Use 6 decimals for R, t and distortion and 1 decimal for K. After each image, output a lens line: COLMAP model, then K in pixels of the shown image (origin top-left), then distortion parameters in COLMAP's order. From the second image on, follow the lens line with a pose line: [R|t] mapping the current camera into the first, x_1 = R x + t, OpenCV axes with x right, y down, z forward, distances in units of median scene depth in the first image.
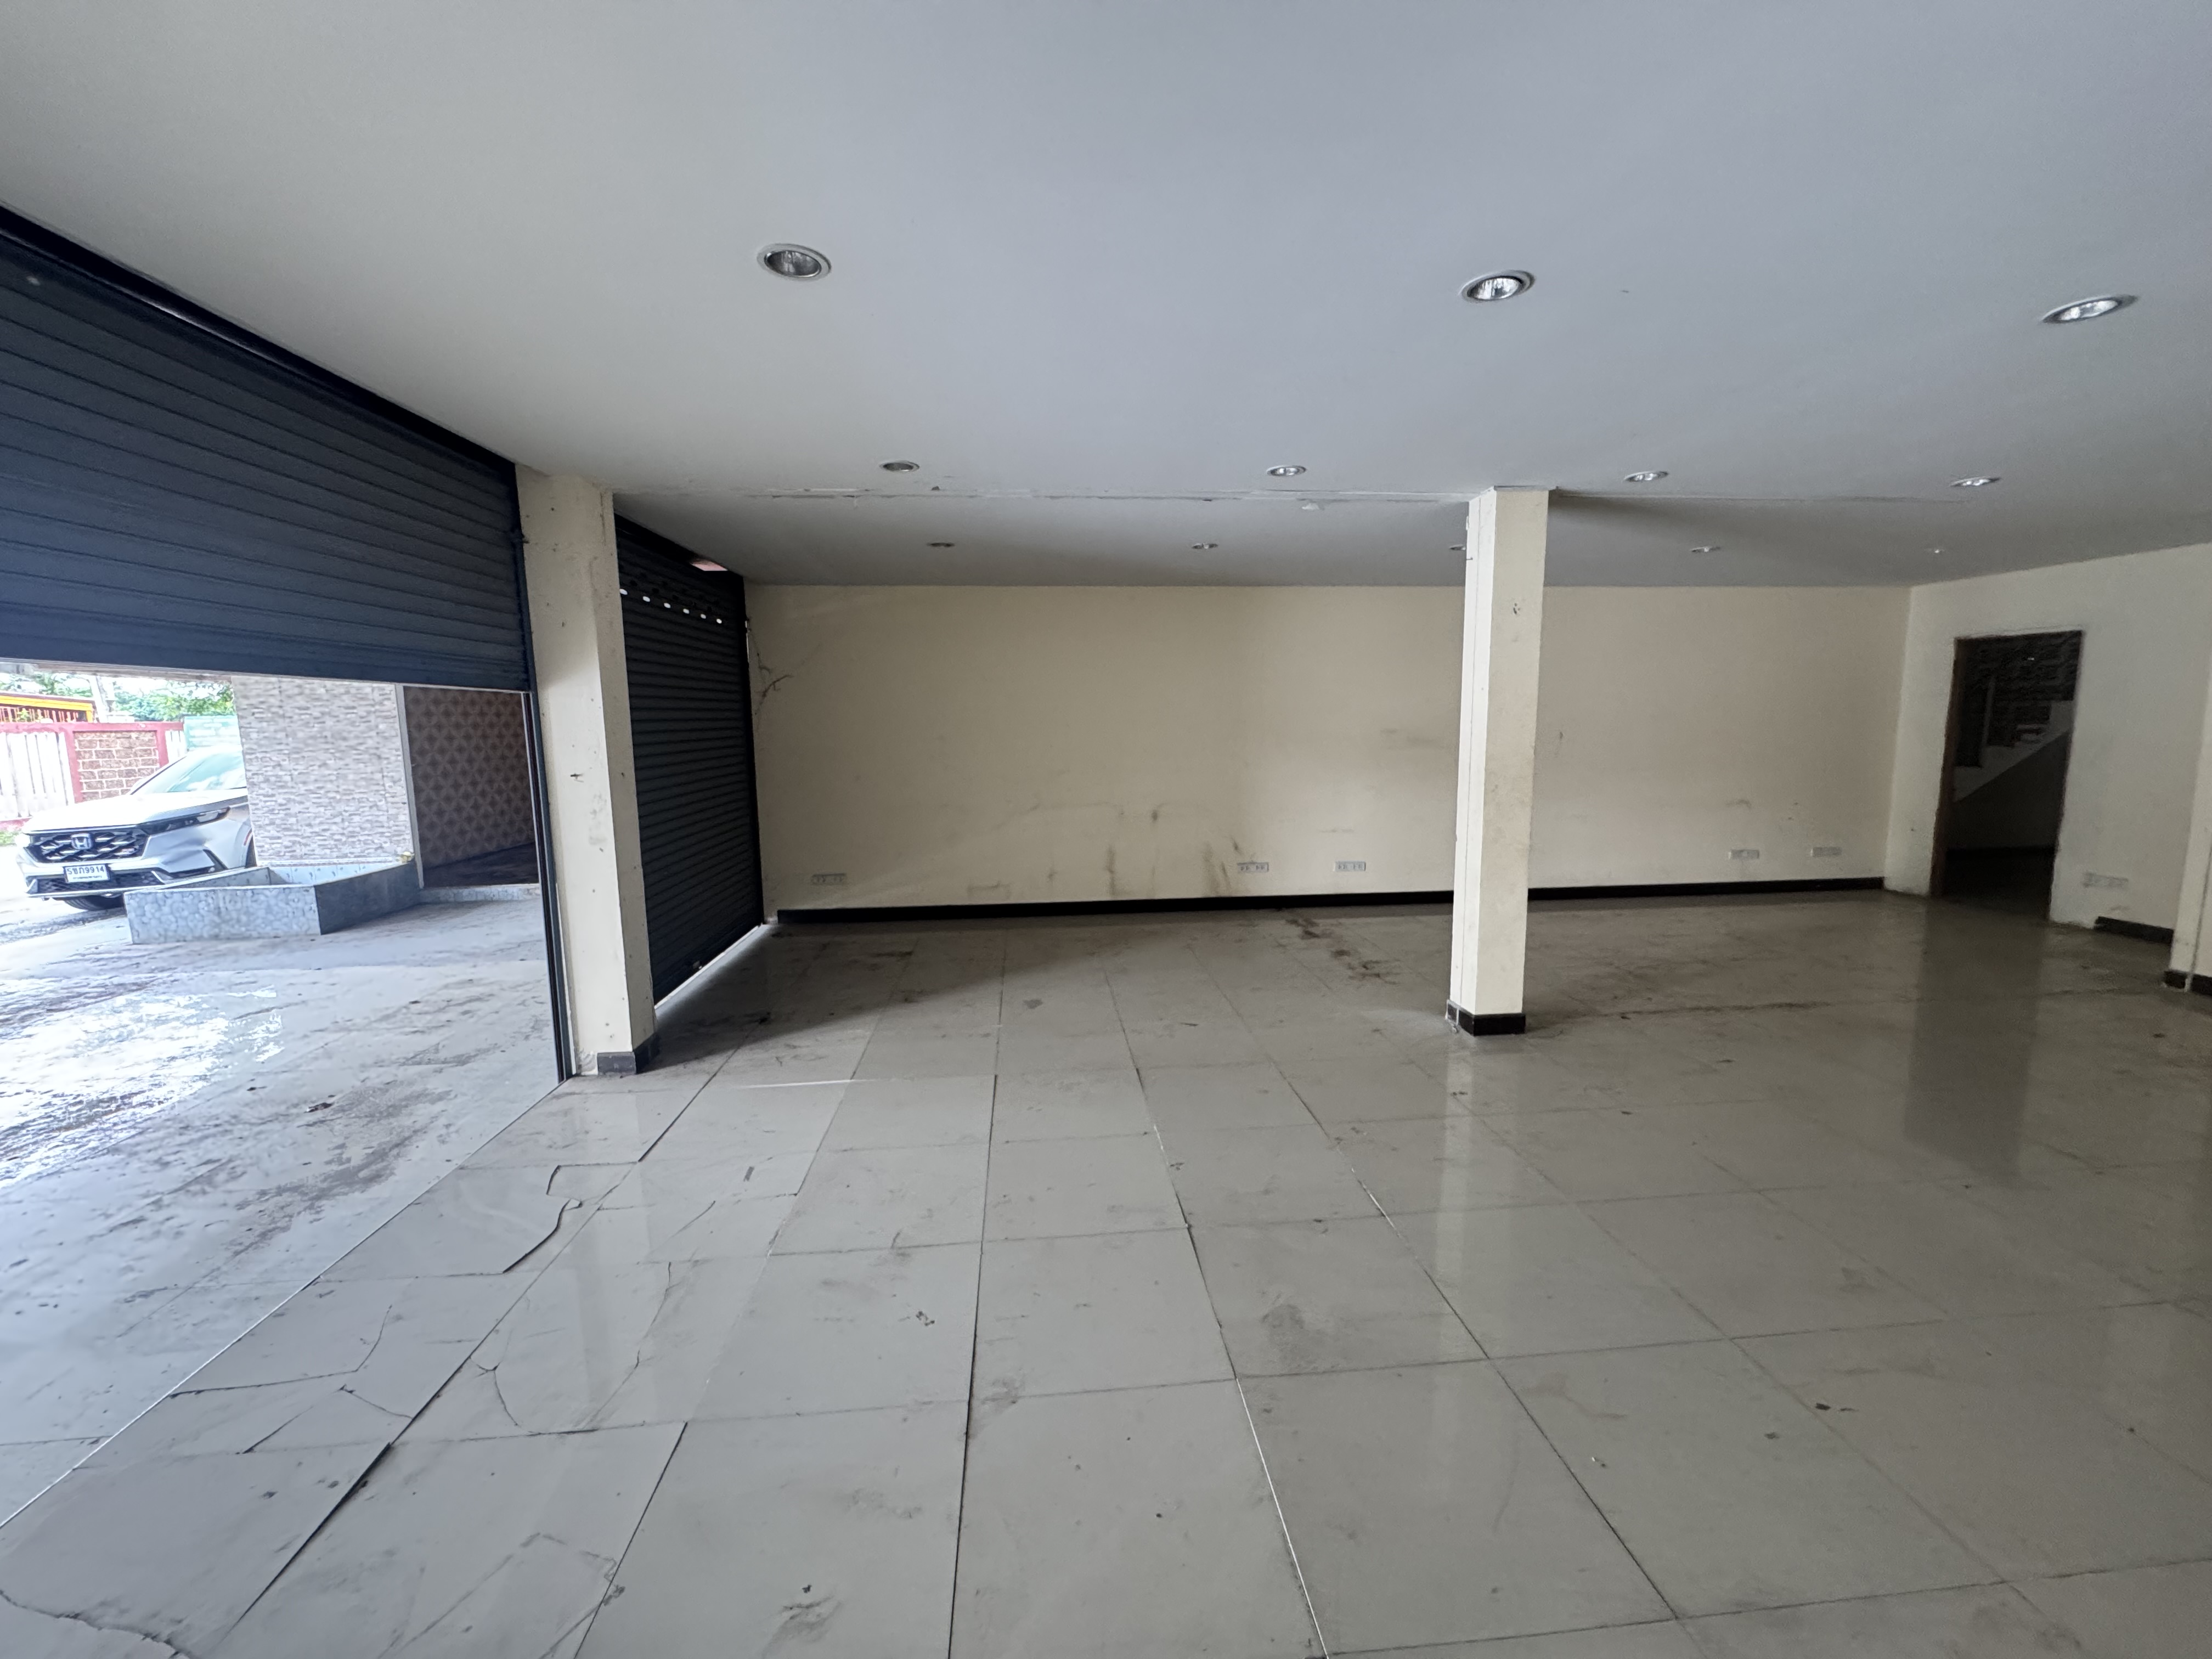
lens RADIAL K [[879.1, 0, 1106.0], [0, 879.1, 829.5], [0, 0, 1]] dist [-0.001311, 0.000180]
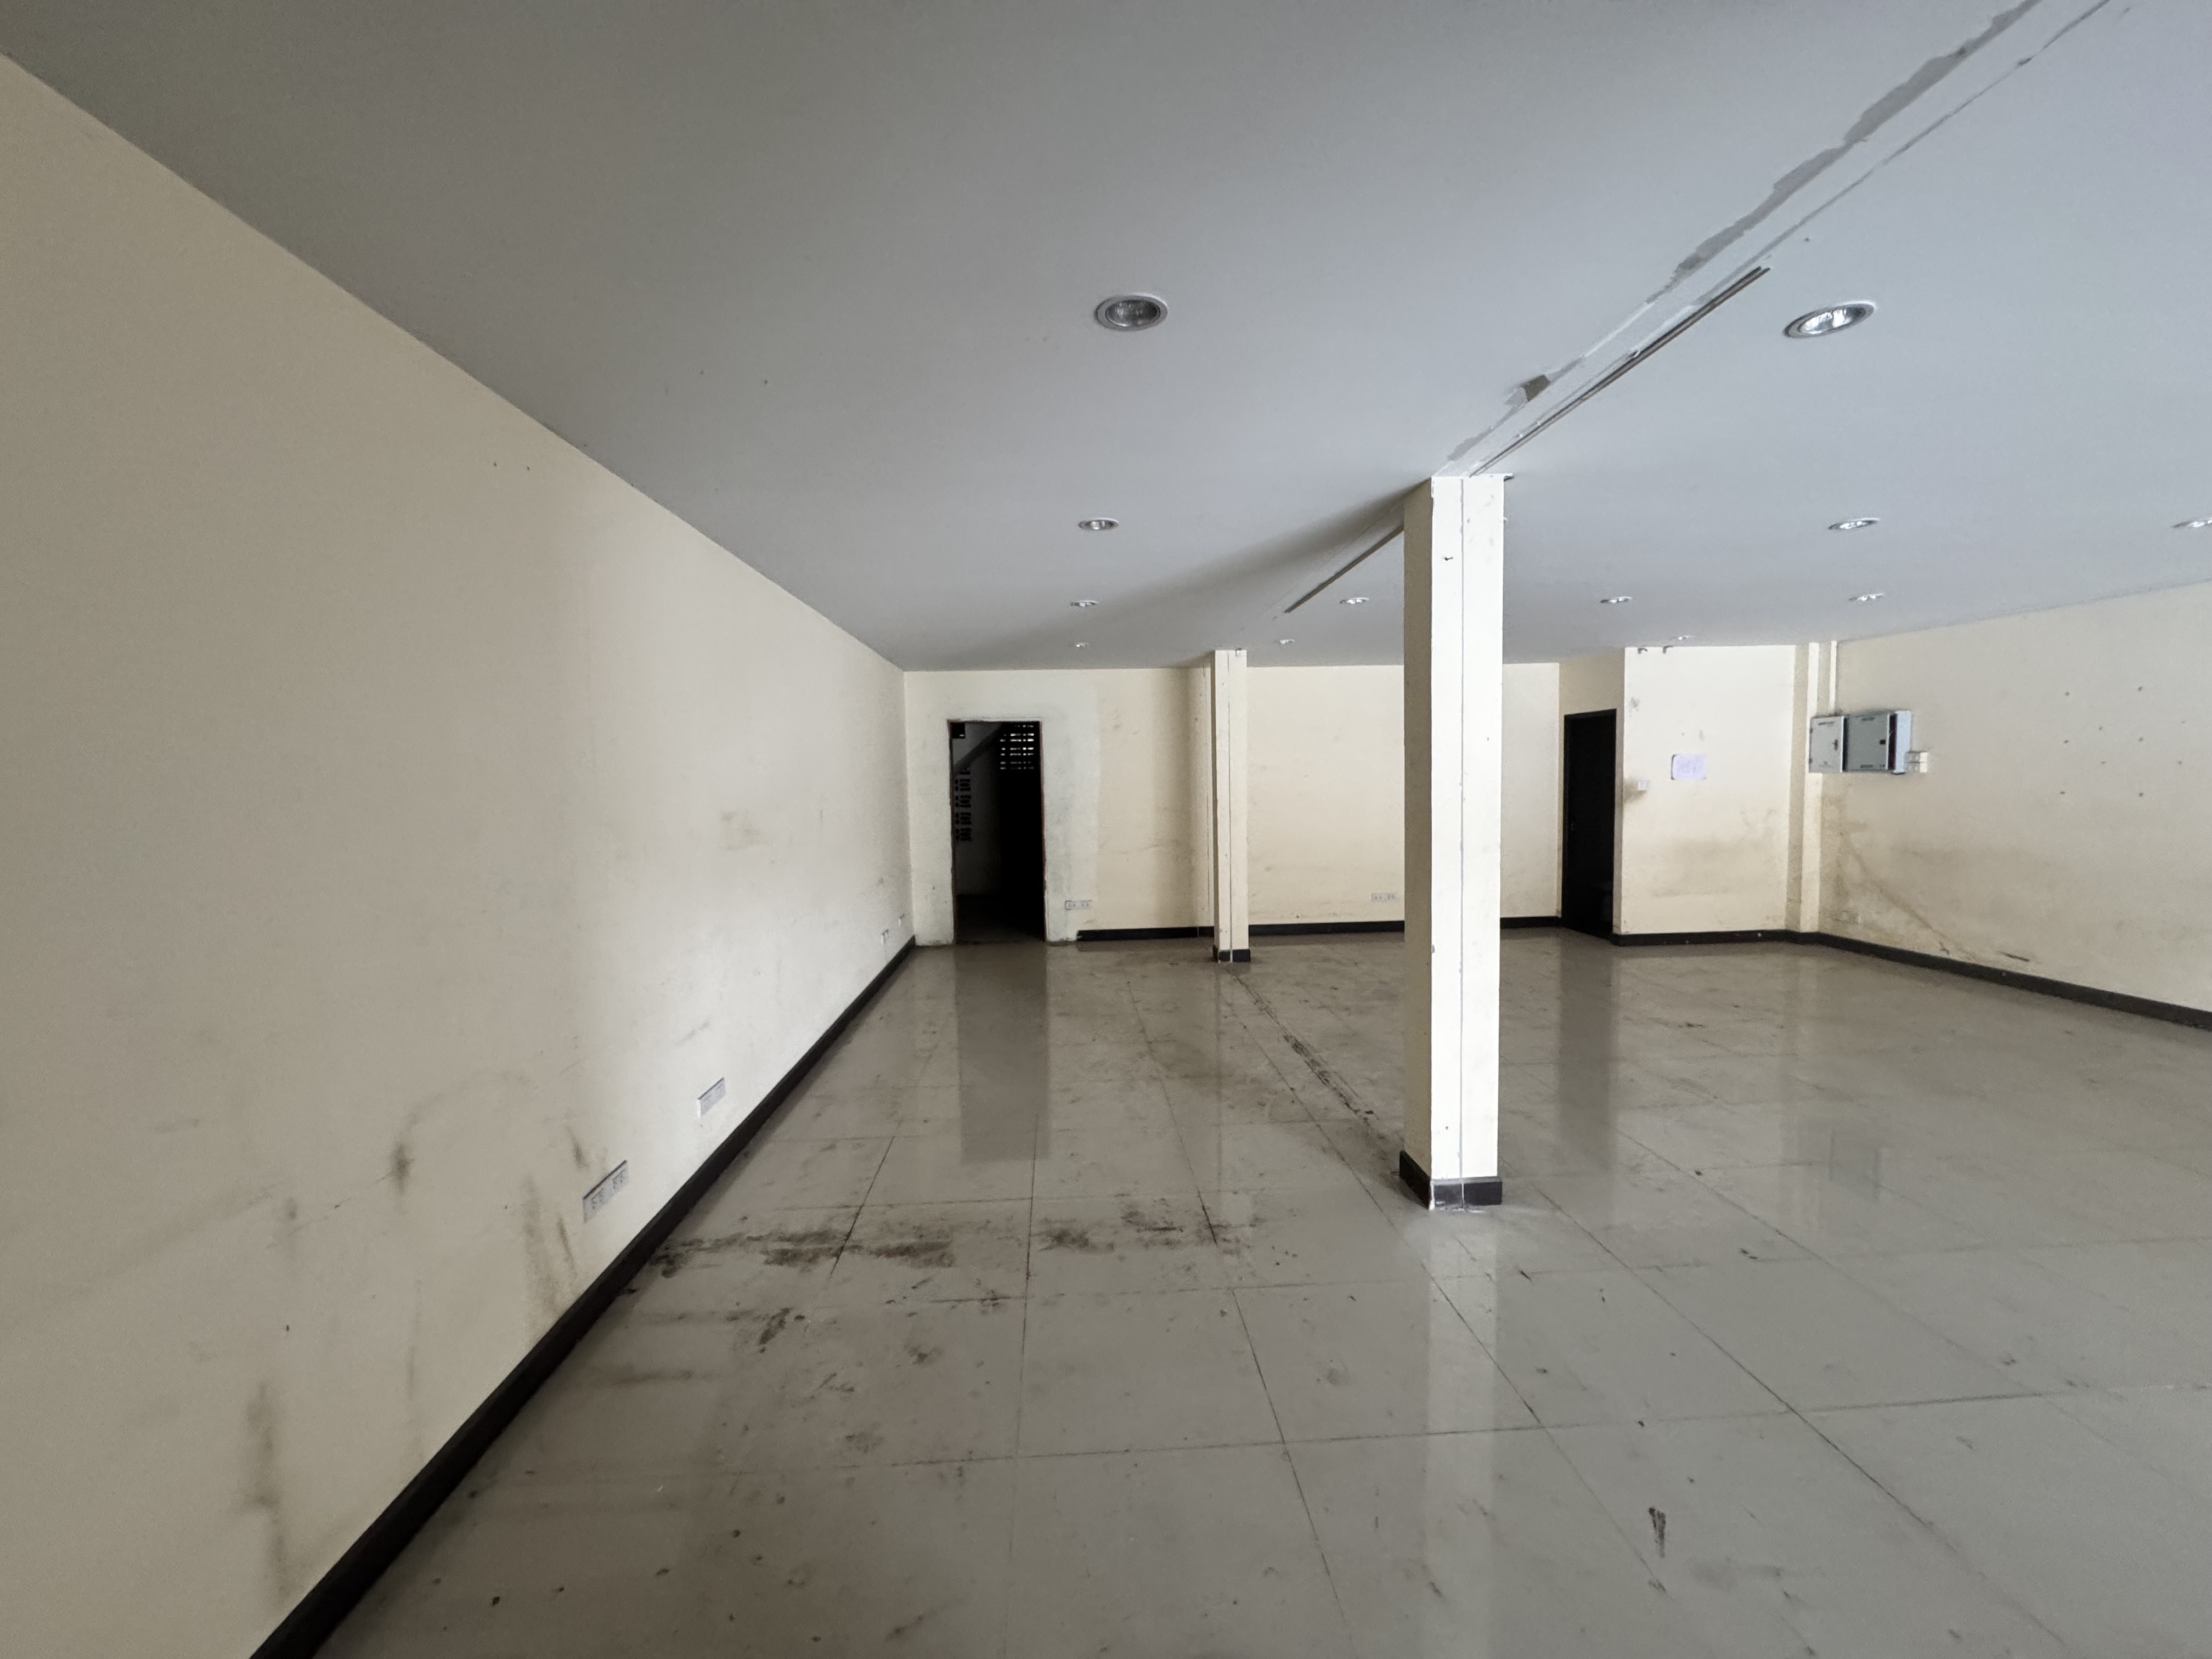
lens RADIAL K [[882.4, 0, 1106.0], [0, 882.4, 829.5], [0, 0, 1]] dist [-0.001058, 0.000079]
pose [[0.040251, -0.050698, 0.997903, -0.251830], [0.141264, 0.988969, 0.044546, -0.124537], [-0.989153, 0.139174, 0.046969, 0.983399]]
